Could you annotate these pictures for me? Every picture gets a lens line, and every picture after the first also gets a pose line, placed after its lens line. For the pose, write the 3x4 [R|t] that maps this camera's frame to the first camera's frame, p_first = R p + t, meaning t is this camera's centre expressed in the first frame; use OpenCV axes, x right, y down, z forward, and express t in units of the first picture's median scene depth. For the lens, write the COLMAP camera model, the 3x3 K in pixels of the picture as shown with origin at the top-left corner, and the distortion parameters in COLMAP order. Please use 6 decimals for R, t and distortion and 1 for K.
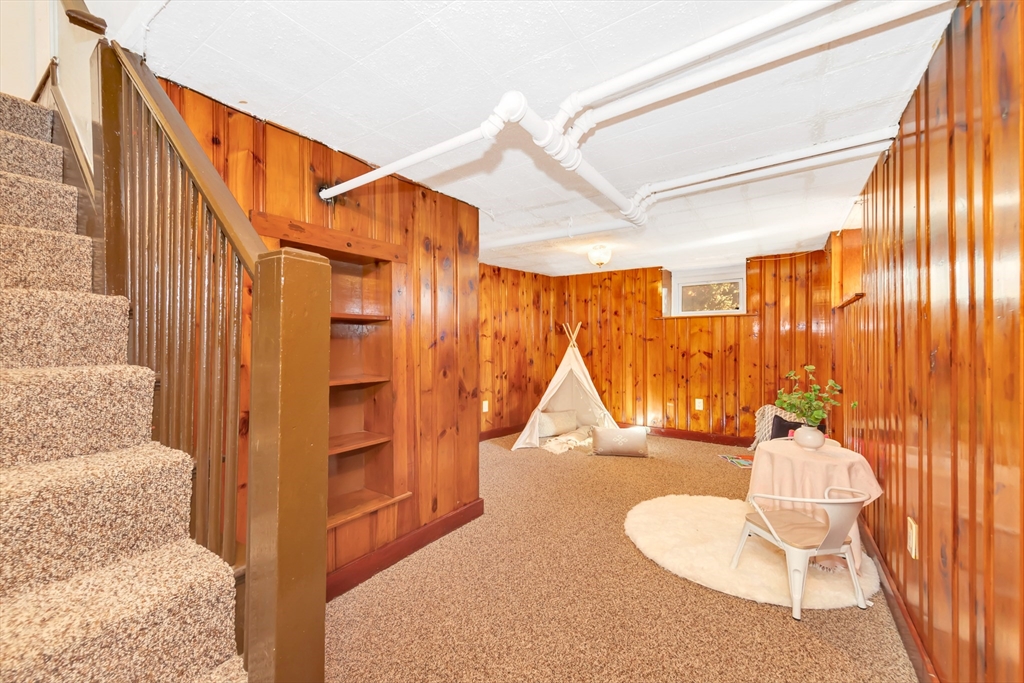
lens RADIAL K [[404.0, 0, 500.1], [0, 404.0, 339.7], [0, 0, 1]] dist [0.000542, -0.000145]
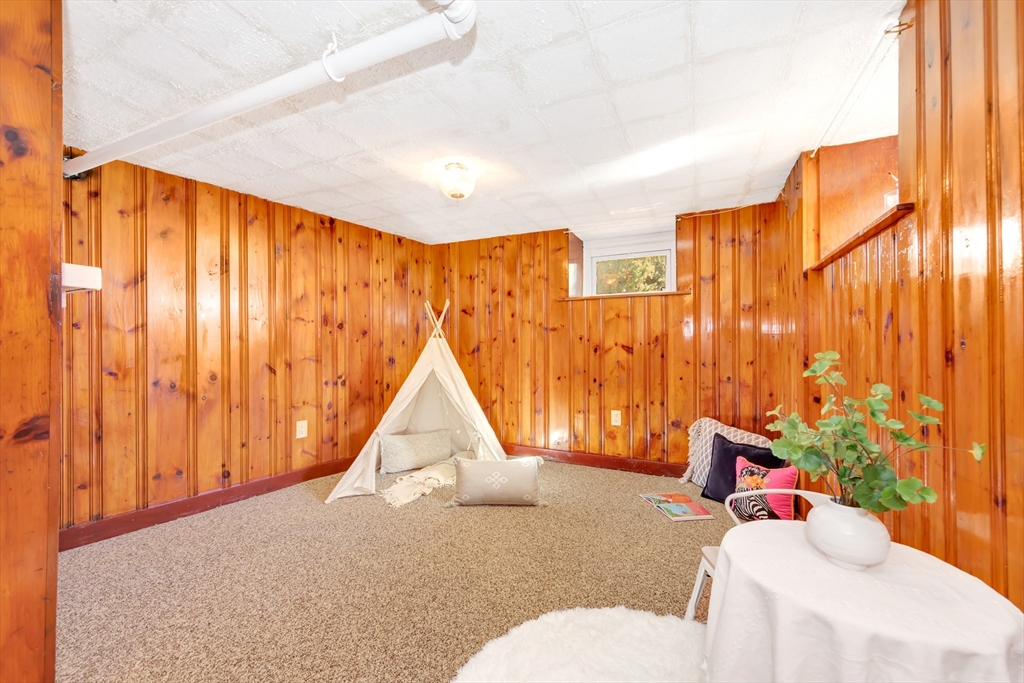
lens RADIAL K [[404.0, 0, 500.1], [0, 404.0, 339.7], [0, 0, 1]] dist [0.000542, -0.000145]
pose [[0.988105, 0.004451, 0.153716, 0.175363], [-0.002570, 0.999919, -0.012433, 0.029398], [-0.153759, 0.011890, 0.988037, 0.314539]]
